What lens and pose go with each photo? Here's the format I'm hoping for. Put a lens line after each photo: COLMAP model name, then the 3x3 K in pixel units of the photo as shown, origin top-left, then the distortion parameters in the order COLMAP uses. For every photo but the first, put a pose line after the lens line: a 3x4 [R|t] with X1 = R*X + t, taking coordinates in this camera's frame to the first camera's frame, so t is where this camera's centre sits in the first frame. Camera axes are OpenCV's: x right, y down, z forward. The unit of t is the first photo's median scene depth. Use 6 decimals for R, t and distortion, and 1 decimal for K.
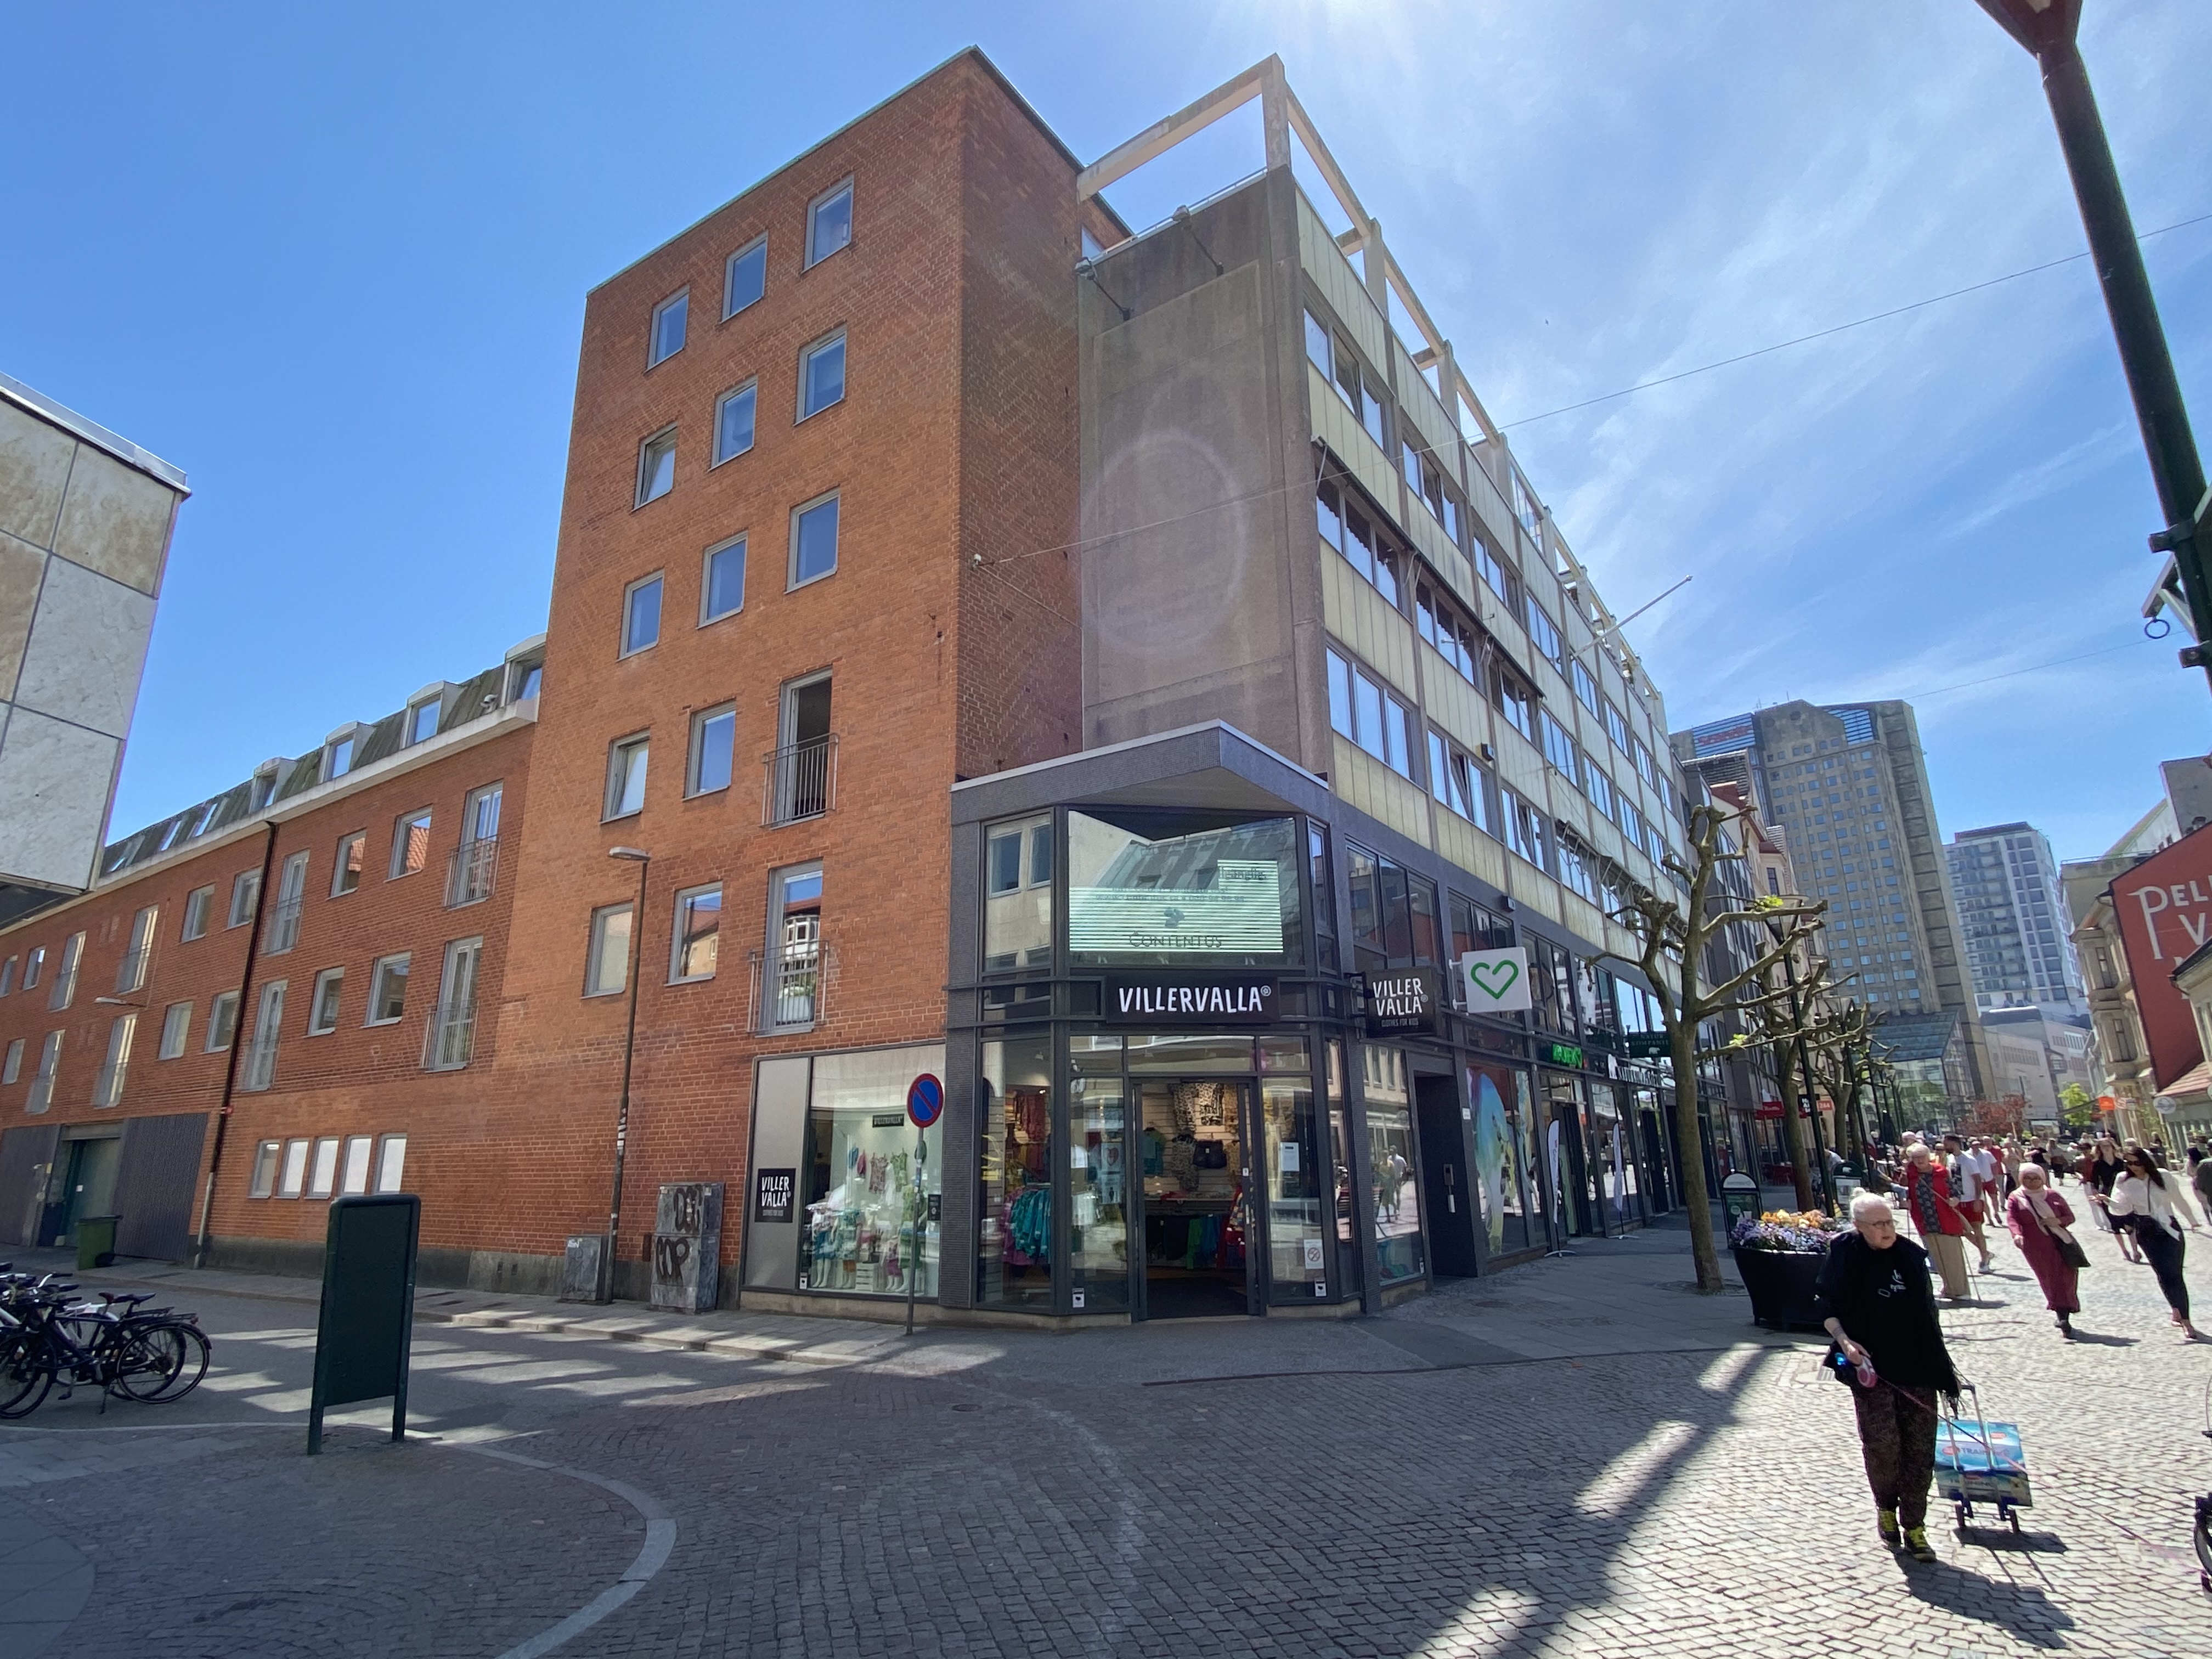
lens RADIAL K [[1158.0, 0, 1096.6], [0, 1158.0, 820.0], [0, 0, 1]] dist [0.007301, -0.009210]
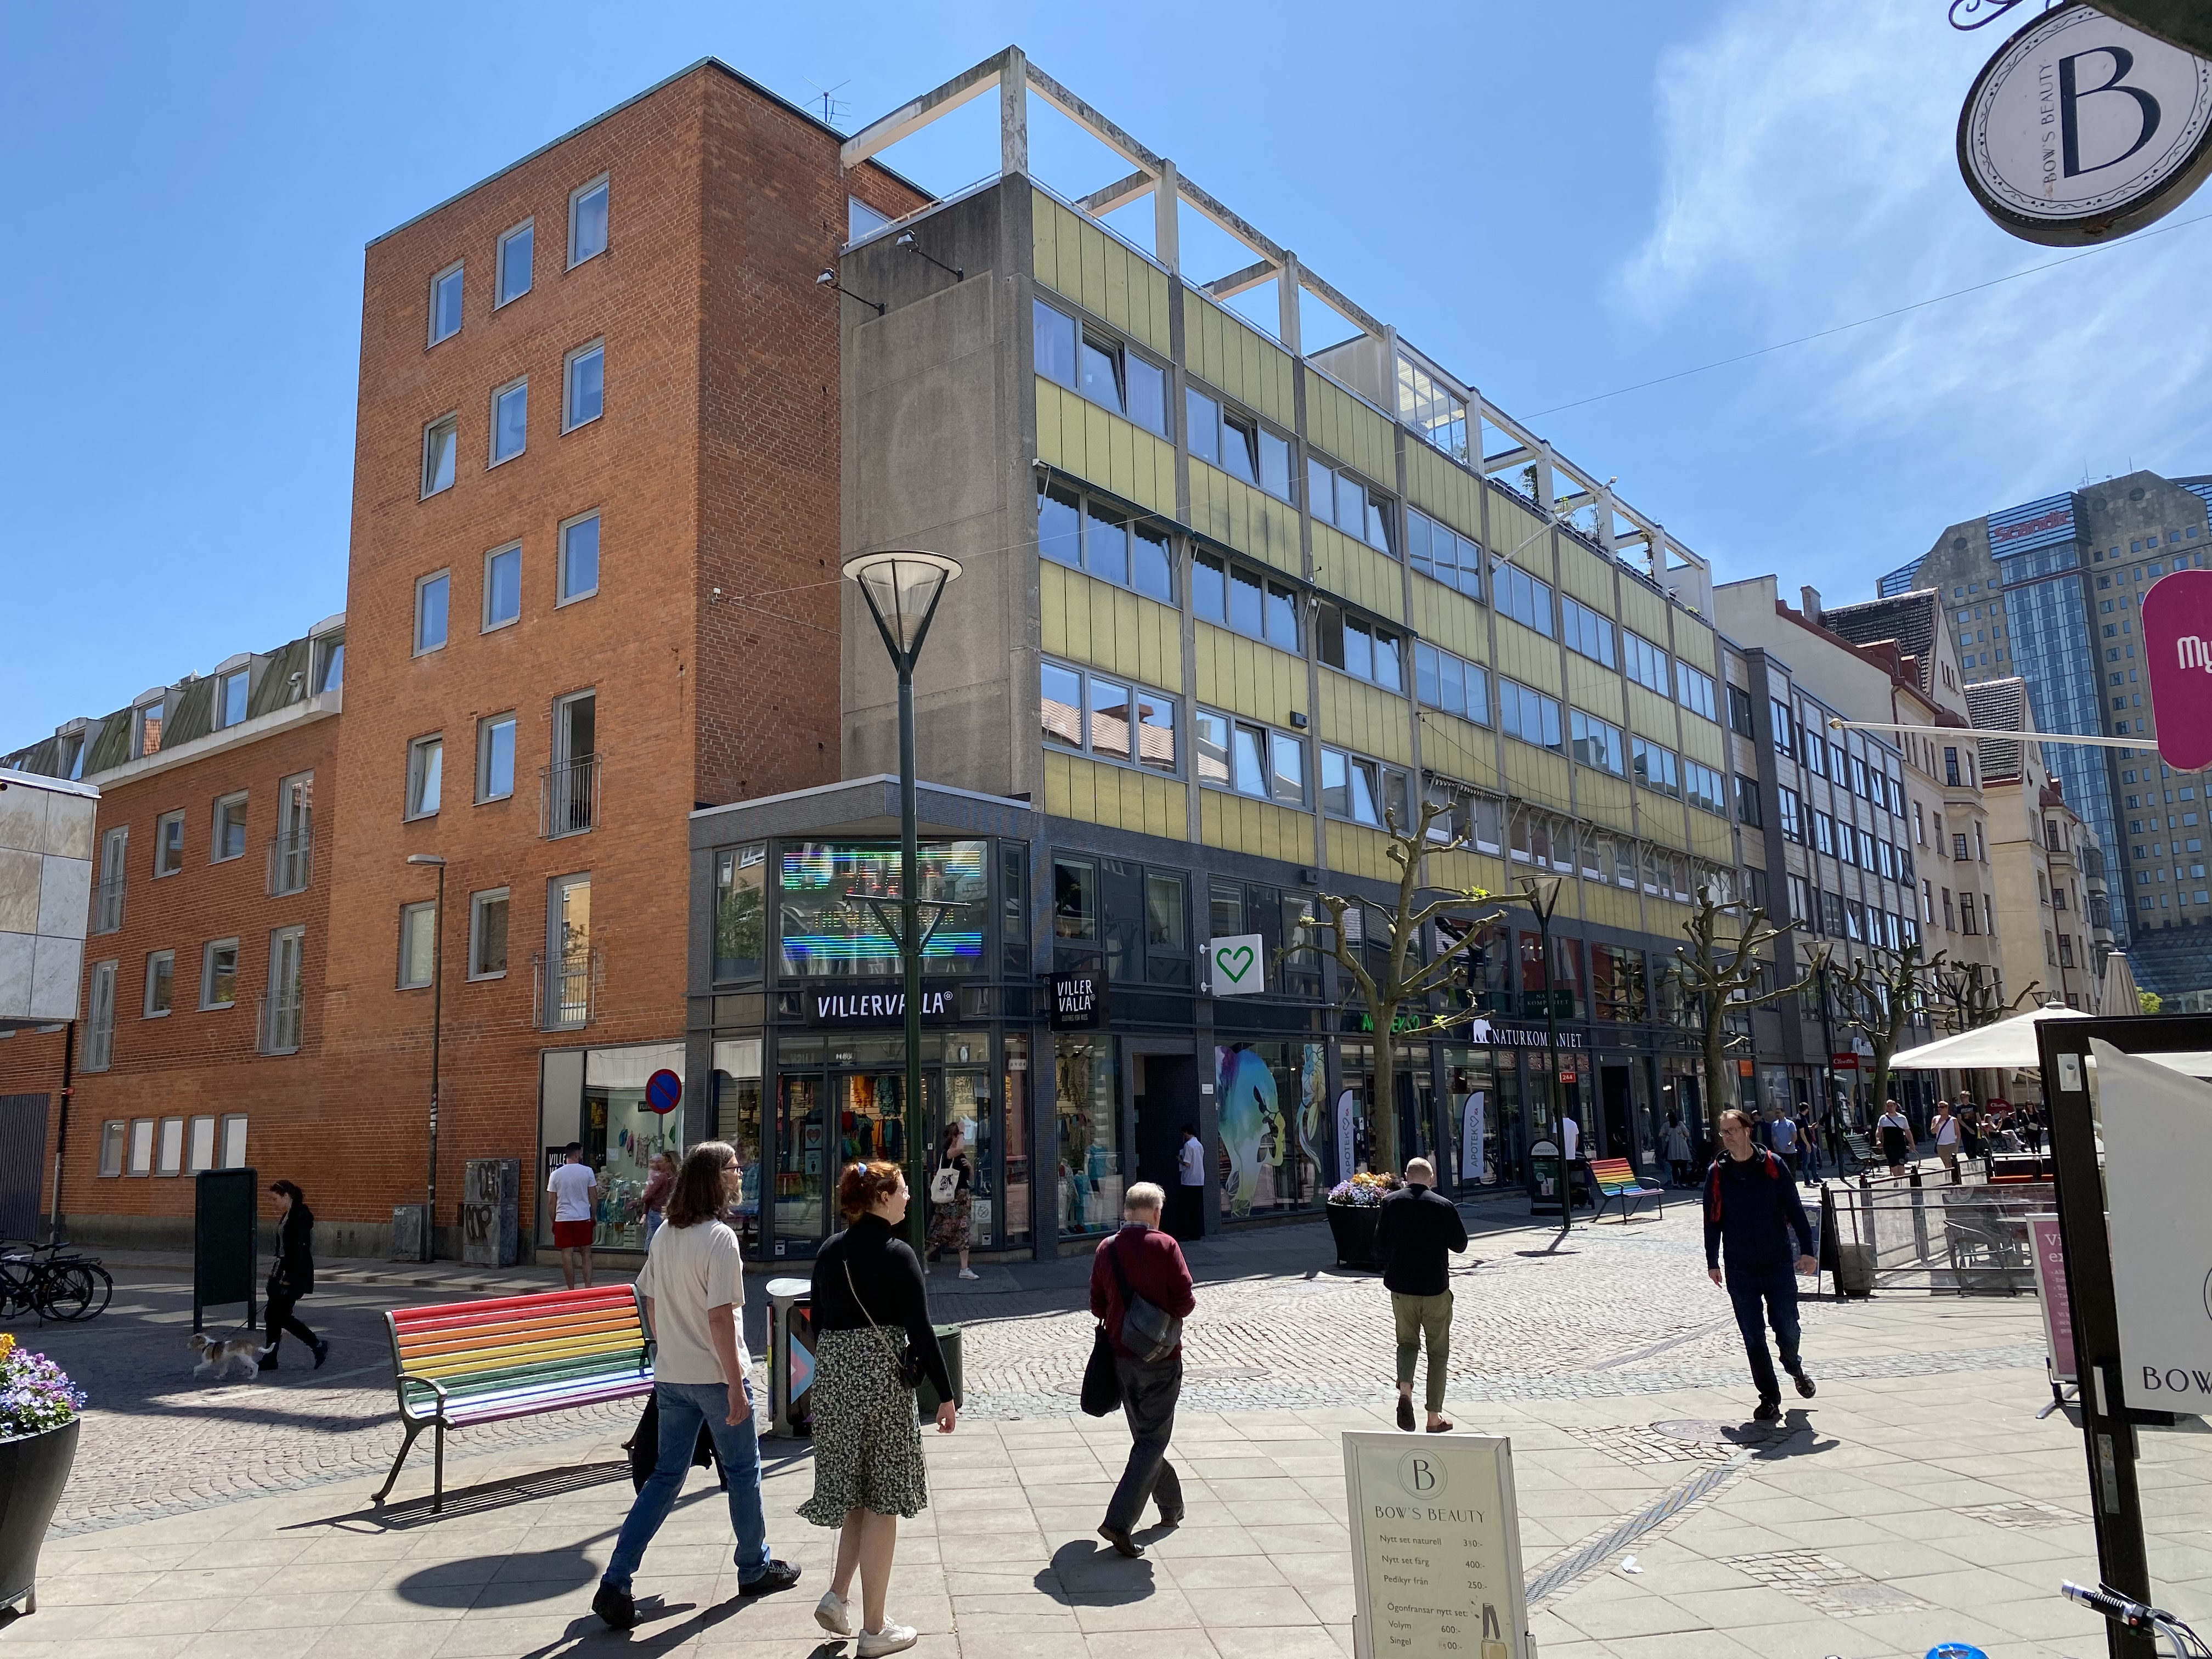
lens RADIAL K [[1648.9, 0, 1109.5], [0, 1648.9, 821.2], [0, 0, 1]] dist [-0.042964, 0.036124]
pose [[0.998923, -0.019494, -0.042101, 0.287324], [0.023729, 0.994446, 0.102537, -0.144862], [0.039868, -0.103425, 0.993838, -0.467644]]
